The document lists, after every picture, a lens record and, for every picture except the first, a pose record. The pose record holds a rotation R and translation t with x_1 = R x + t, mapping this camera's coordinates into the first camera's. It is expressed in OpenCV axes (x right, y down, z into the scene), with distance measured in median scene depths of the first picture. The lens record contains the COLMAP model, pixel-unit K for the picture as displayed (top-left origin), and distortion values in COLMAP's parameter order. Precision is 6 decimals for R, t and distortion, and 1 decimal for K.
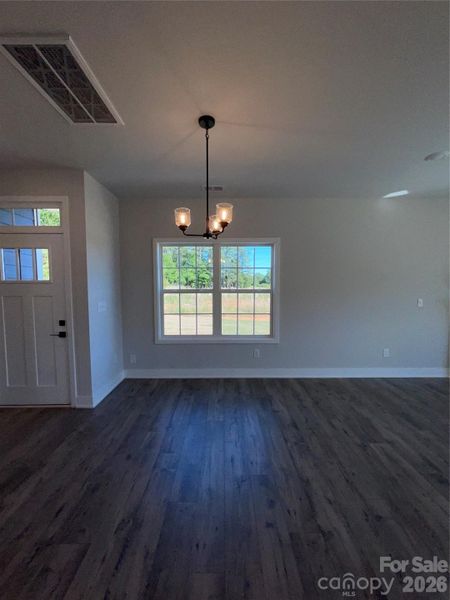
lens RADIAL K [[246.2, 0, 225.8], [0, 246.2, 299.5], [0, 0, 1]] dist [0.003243, 0.001398]
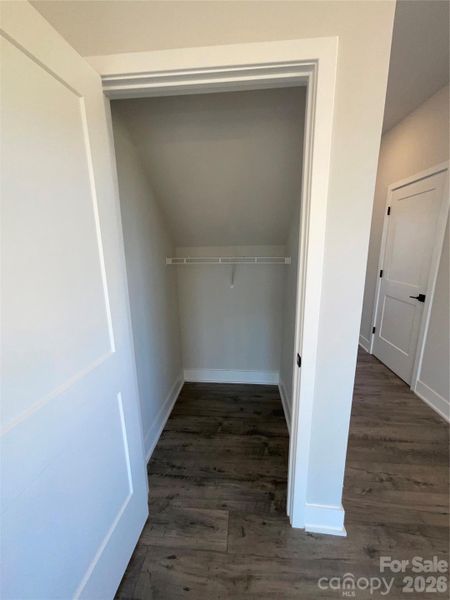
lens RADIAL K [[246.2, 0, 225.9], [0, 246.2, 300.7], [0, 0, 1]] dist [0.003243, 0.001398]
pose [[-0.075836, 0.212092, -0.974303, 0.406317], [-0.062901, 0.974153, 0.216955, -0.071923], [0.995134, 0.077737, -0.060535, 0.894162]]
